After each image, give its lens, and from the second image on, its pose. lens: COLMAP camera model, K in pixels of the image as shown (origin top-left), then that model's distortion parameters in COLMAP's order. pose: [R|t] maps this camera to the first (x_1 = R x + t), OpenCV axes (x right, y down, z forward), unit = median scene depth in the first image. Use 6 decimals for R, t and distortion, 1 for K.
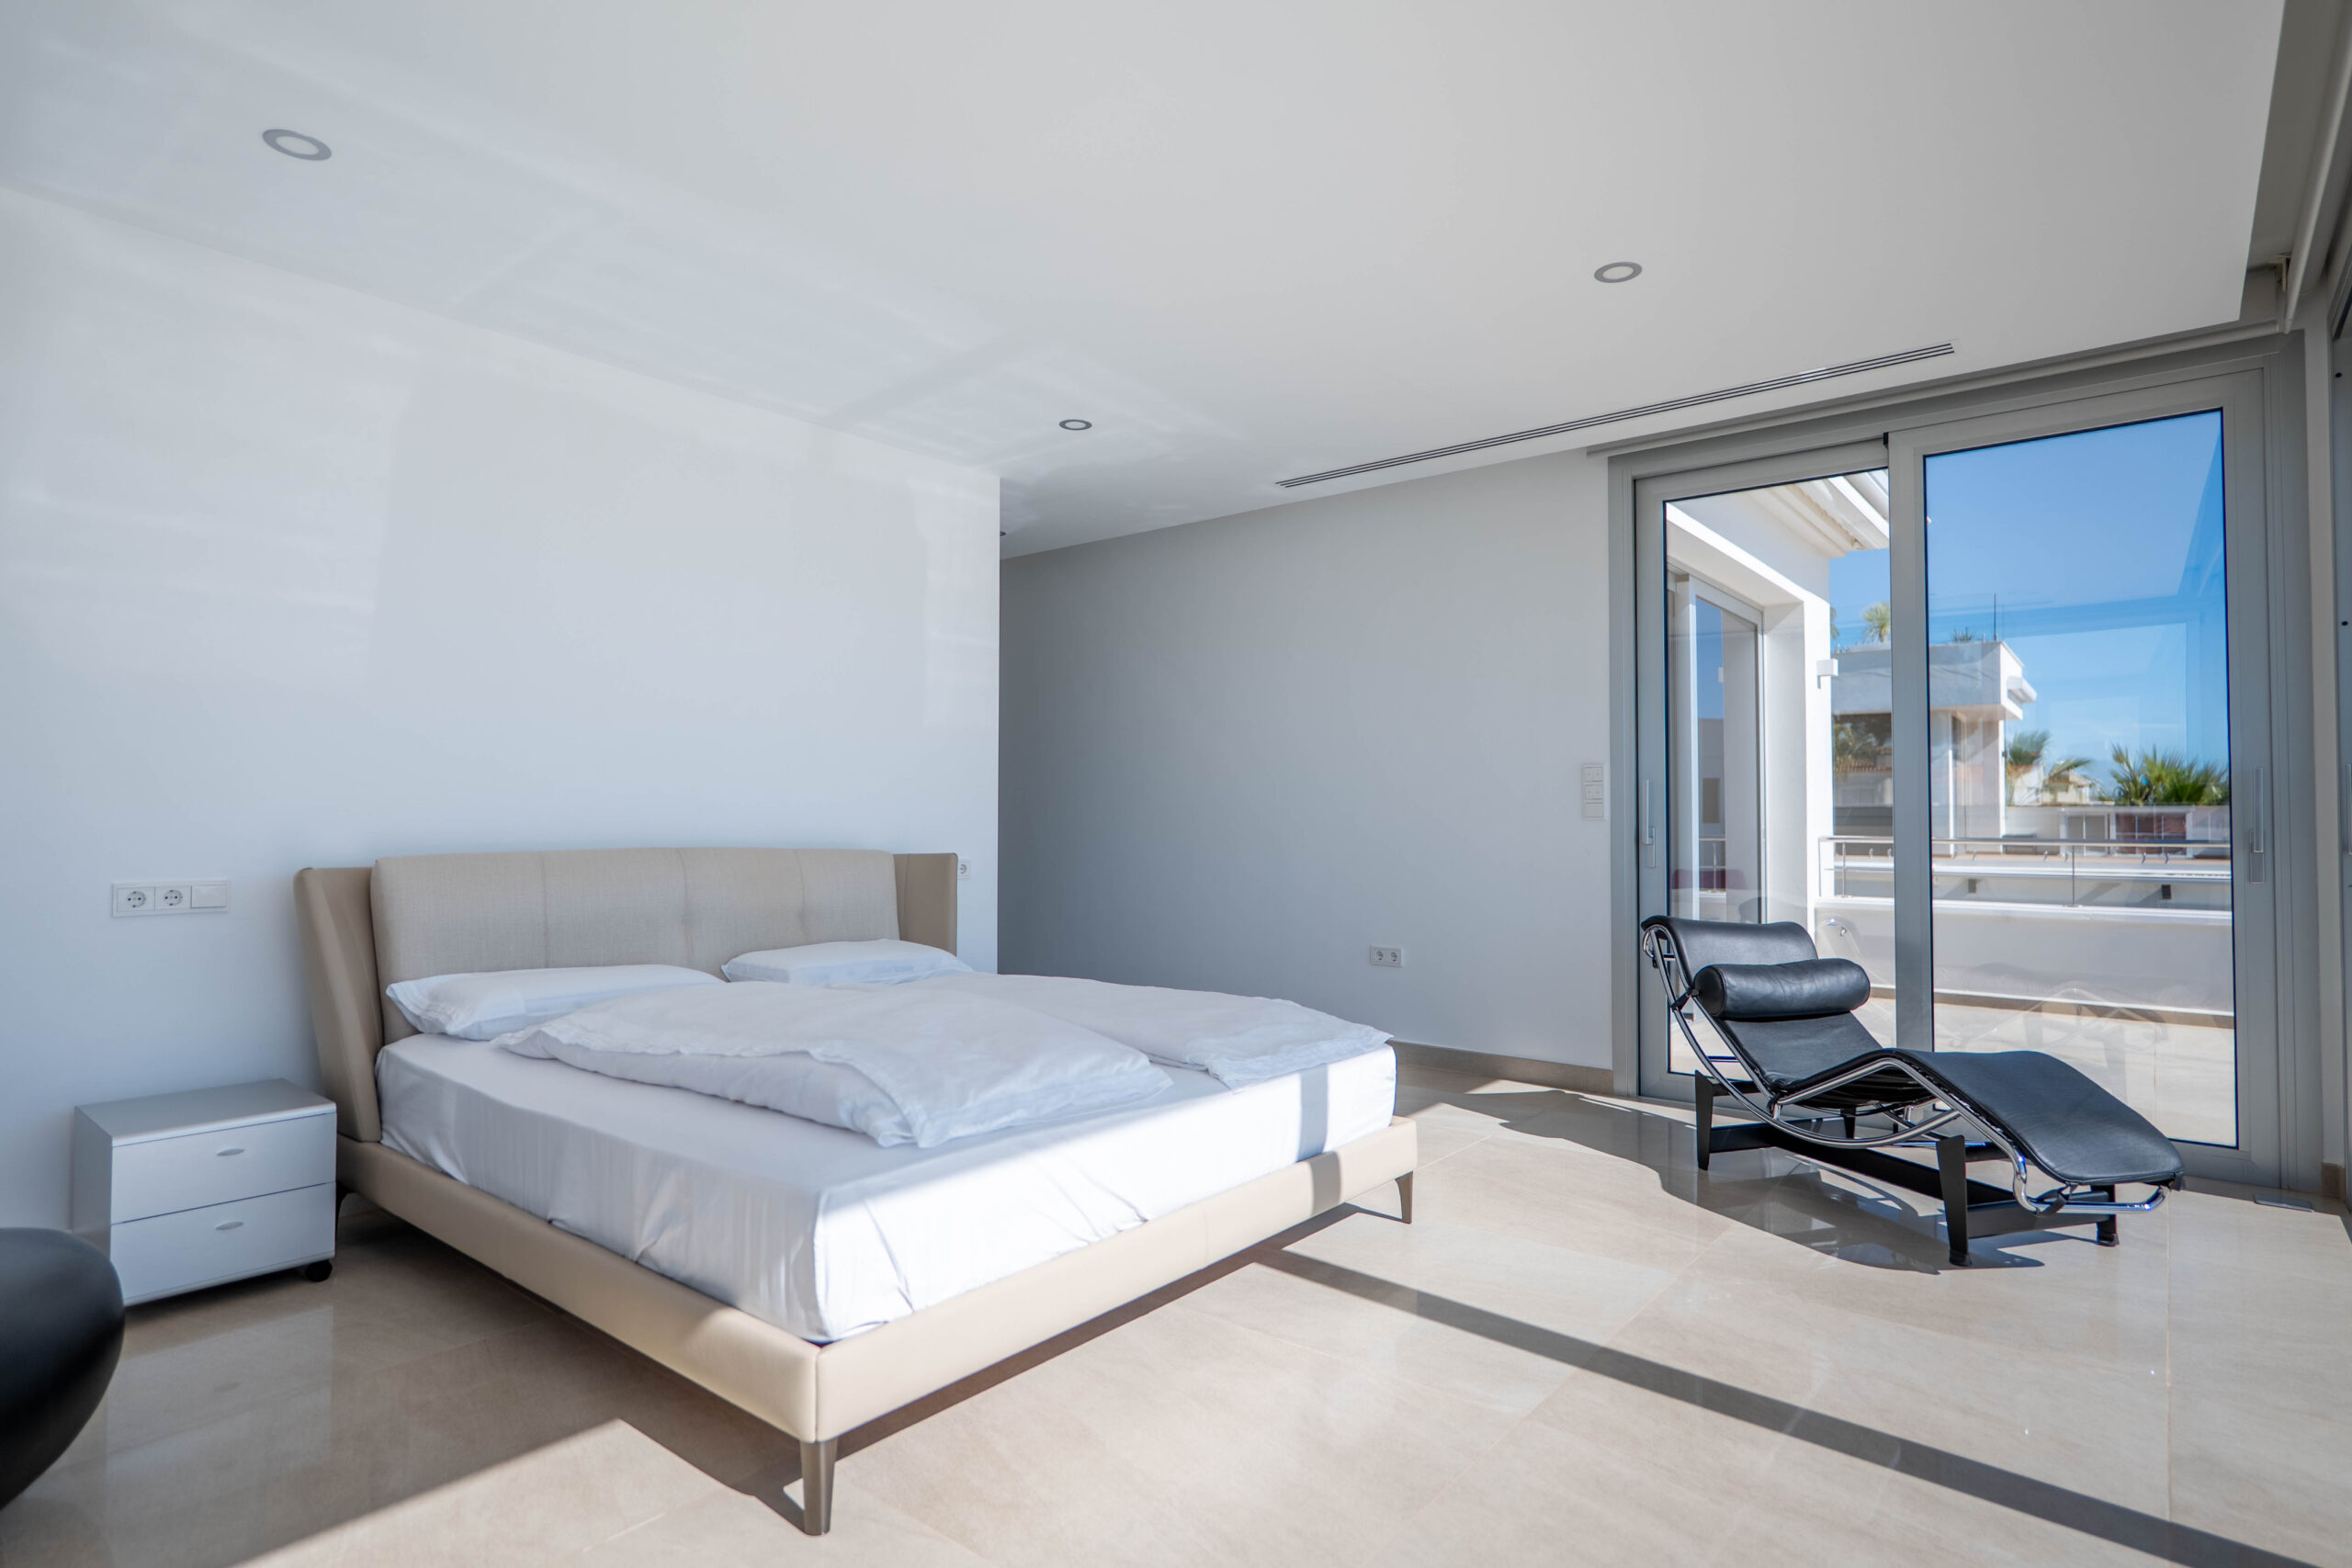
lens RADIAL K [[1237.8, 0, 1177.7], [0, 1237.8, 791.1], [0, 0, 1]] dist [-0.014766, 0.019332]
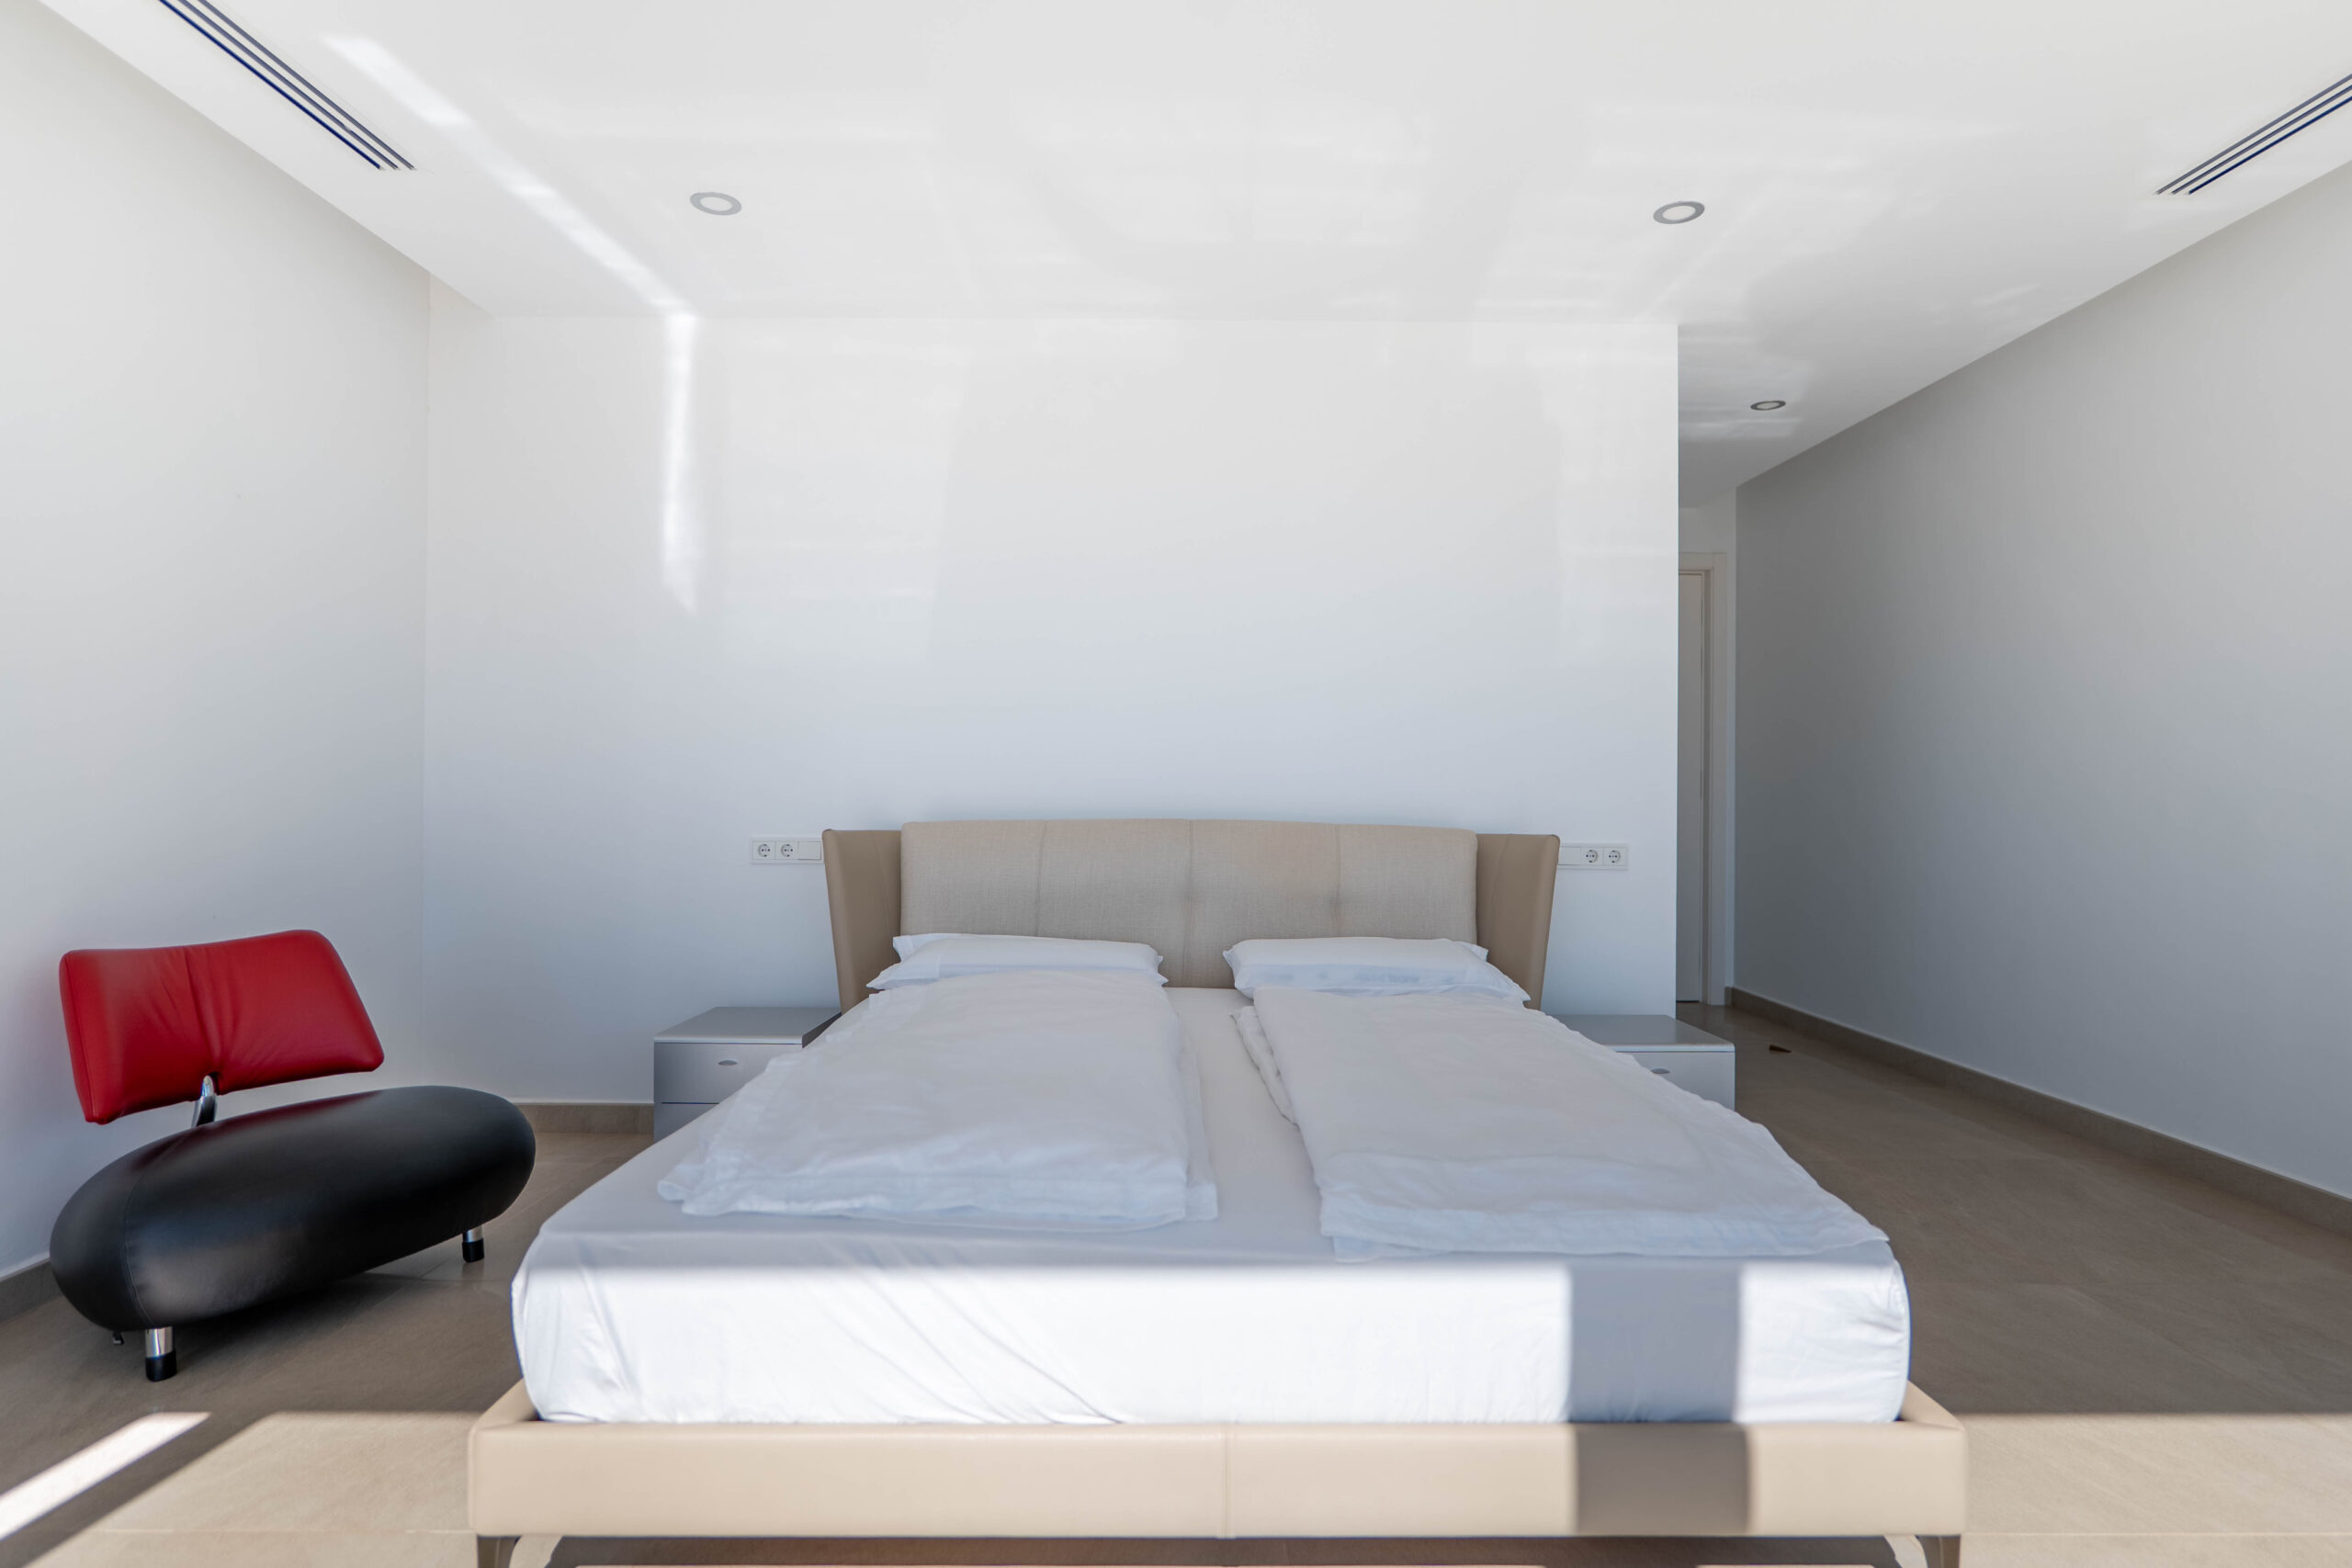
lens RADIAL K [[1237.8, 0, 1177.7], [0, 1237.8, 791.1], [0, 0, 1]] dist [-0.014766, 0.019332]
pose [[0.634320, 0.003864, -0.773061, 0.400947], [0.012715, 0.999800, 0.015430, 0.012609], [0.772966, -0.019617, 0.634144, 0.521703]]
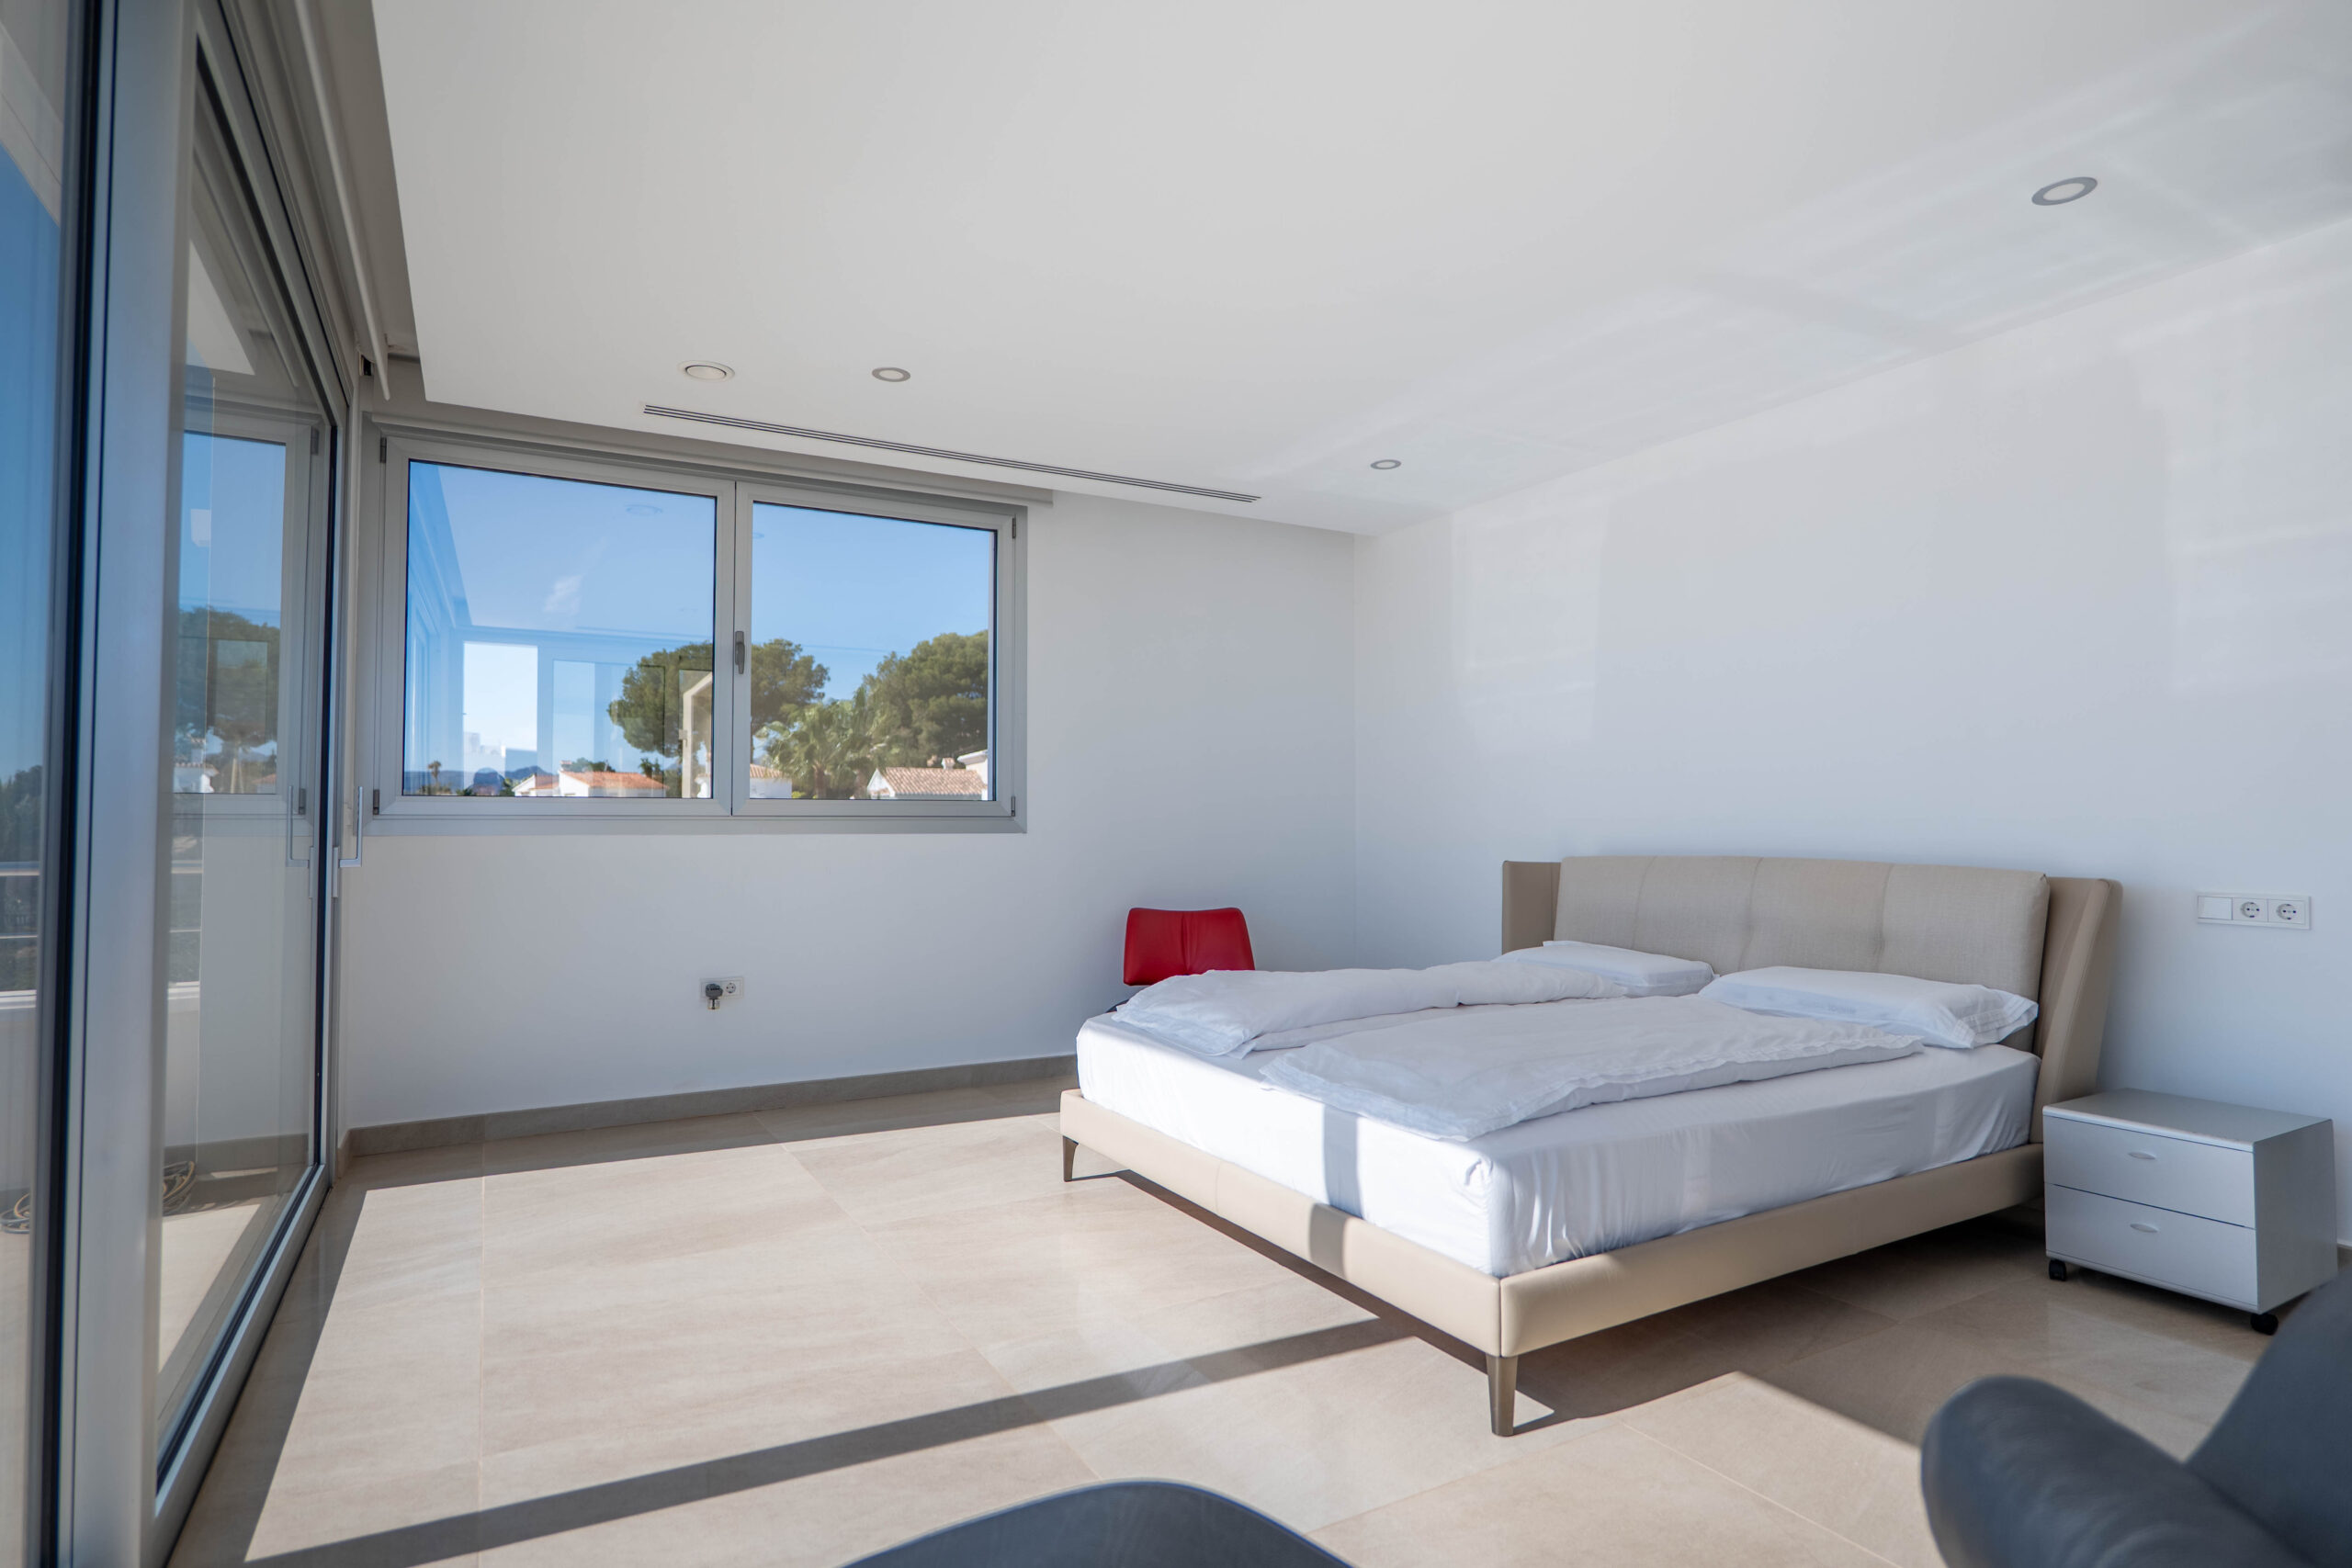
lens RADIAL K [[1237.8, 0, 1177.7], [0, 1237.8, 791.1], [0, 0, 1]] dist [-0.014766, 0.019332]
pose [[-0.356731, -0.031179, -0.933687, 0.967642], [0.022304, 0.998874, -0.041878, 0.028666], [0.933941, -0.035764, -0.355634, 1.187349]]
